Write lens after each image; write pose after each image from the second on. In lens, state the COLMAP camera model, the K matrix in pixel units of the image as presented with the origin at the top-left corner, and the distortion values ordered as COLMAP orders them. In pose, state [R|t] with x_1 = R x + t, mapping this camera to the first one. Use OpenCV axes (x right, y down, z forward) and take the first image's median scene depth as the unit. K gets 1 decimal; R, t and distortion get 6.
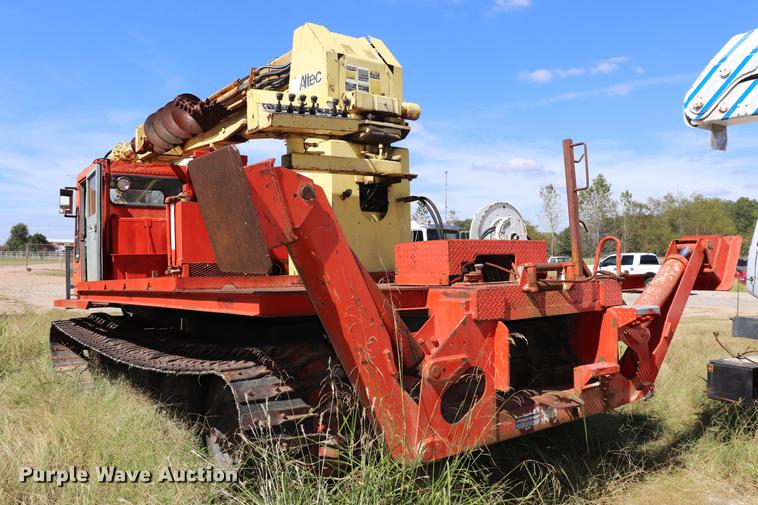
lens RADIAL K [[624.3, 0, 377.0], [0, 624.3, 256.3], [0, 0, 1]] dist [-0.174498, 0.156764]
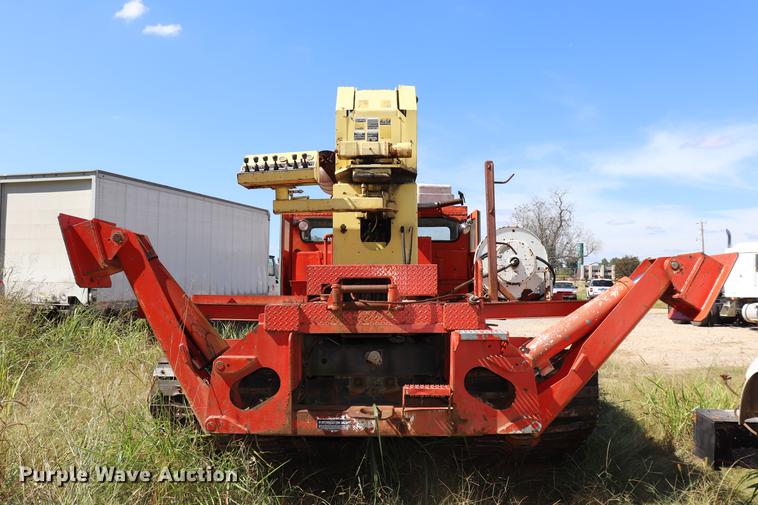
lens RADIAL K [[624.3, 0, 377.0], [0, 624.3, 256.3], [0, 0, 1]] dist [-0.174498, 0.156764]
pose [[0.792452, -0.027358, -0.609321, 0.731036], [-0.001440, 0.998907, -0.046723, 0.008953], [0.609933, 0.037903, 0.791546, 0.098737]]
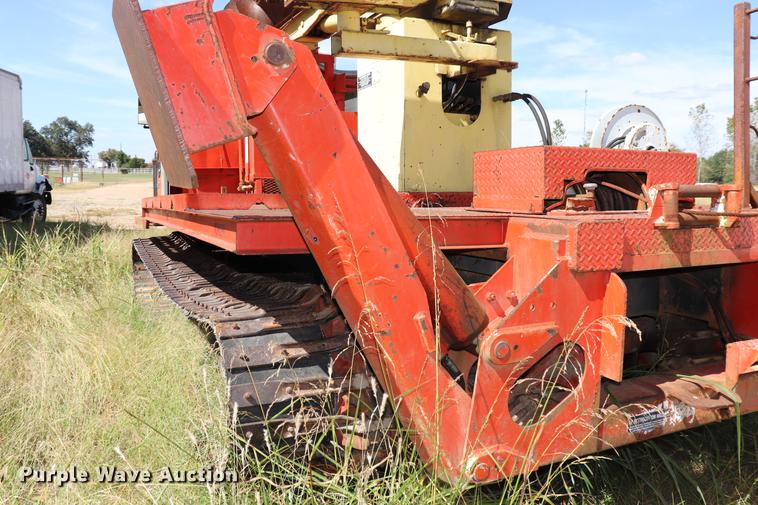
lens RADIAL K [[624.3, 0, 377.0], [0, 624.3, 256.3], [0, 0, 1]] dist [-0.174498, 0.156764]
pose [[0.977632, 0.042532, -0.205977, 0.060374], [-0.015851, 0.991454, 0.129489, 0.006652], [0.209725, -0.123328, 0.969951, 0.230889]]
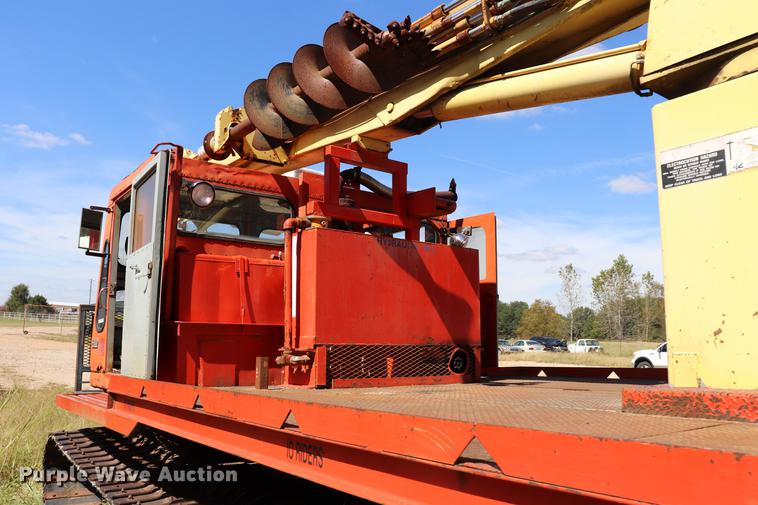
lens RADIAL K [[624.3, 0, 377.0], [0, 624.3, 256.3], [0, 0, 1]] dist [-0.174498, 0.156764]
pose [[0.999426, 0.033613, -0.004106, -0.376355], [-0.033863, 0.991926, -0.122214, 0.000068], [-0.000036, 0.122283, 0.992495, 0.668743]]
